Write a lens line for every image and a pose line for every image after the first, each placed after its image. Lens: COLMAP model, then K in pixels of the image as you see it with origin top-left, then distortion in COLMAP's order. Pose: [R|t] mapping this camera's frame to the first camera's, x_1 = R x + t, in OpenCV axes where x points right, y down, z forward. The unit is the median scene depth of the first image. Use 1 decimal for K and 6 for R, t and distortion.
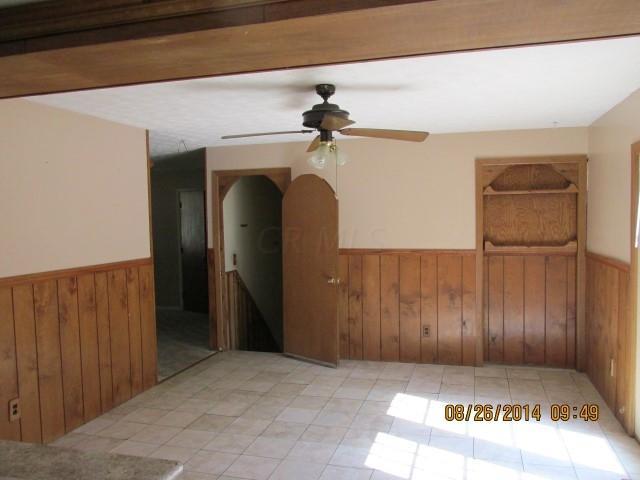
lens RADIAL K [[531.2, 0, 320.0], [0, 531.2, 240.0], [0, 0, 1]] dist [-0.032315, 0.003206]
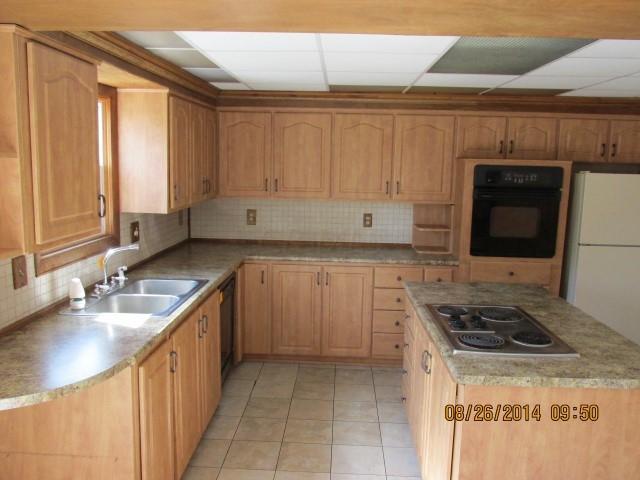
lens RADIAL K [[531.2, 0, 320.0], [0, 531.2, 240.0], [0, 0, 1]] dist [-0.032315, 0.003206]
pose [[-0.971725, 0.030728, -0.234109, 0.363038], [-0.016184, 0.980496, 0.195871, -0.159402], [0.235561, 0.194121, -0.952275, 2.079643]]
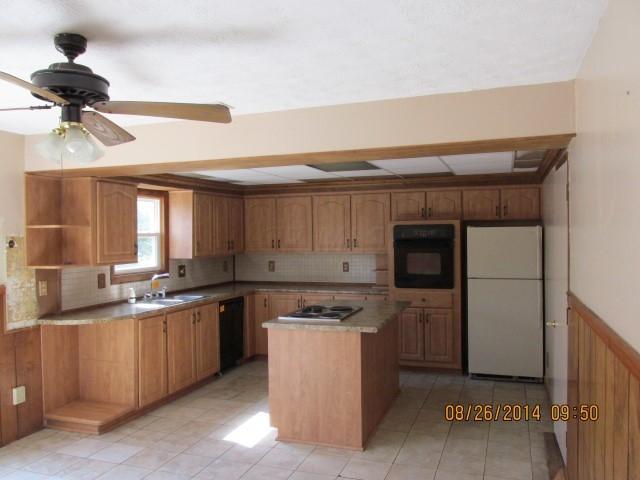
lens RADIAL K [[531.2, 0, 320.0], [0, 531.2, 240.0], [0, 0, 1]] dist [-0.032315, 0.003206]
pose [[-0.997647, 0.028444, 0.062376, -0.714490], [0.031982, 0.997891, 0.056481, -0.153251], [-0.060637, 0.058343, -0.996453, 3.623052]]
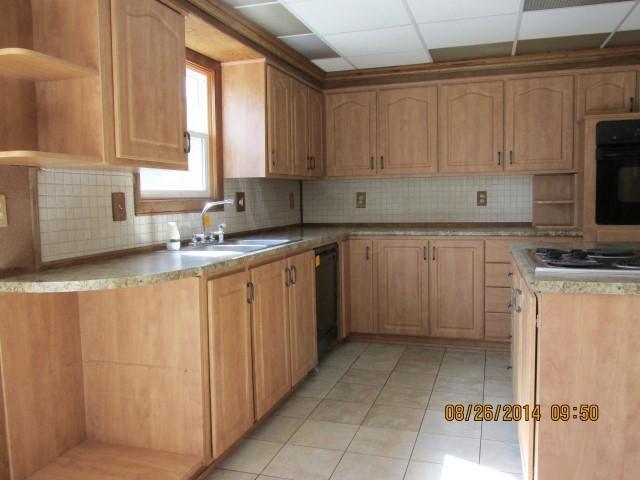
lens RADIAL K [[531.2, 0, 320.0], [0, 531.2, 240.0], [0, 0, 1]] dist [-0.032315, 0.003206]
pose [[-0.998802, 0.033217, 0.035944, 0.153681], [0.037478, 0.991419, 0.125239, 0.162477], [-0.031476, 0.126436, -0.991475, 2.116071]]
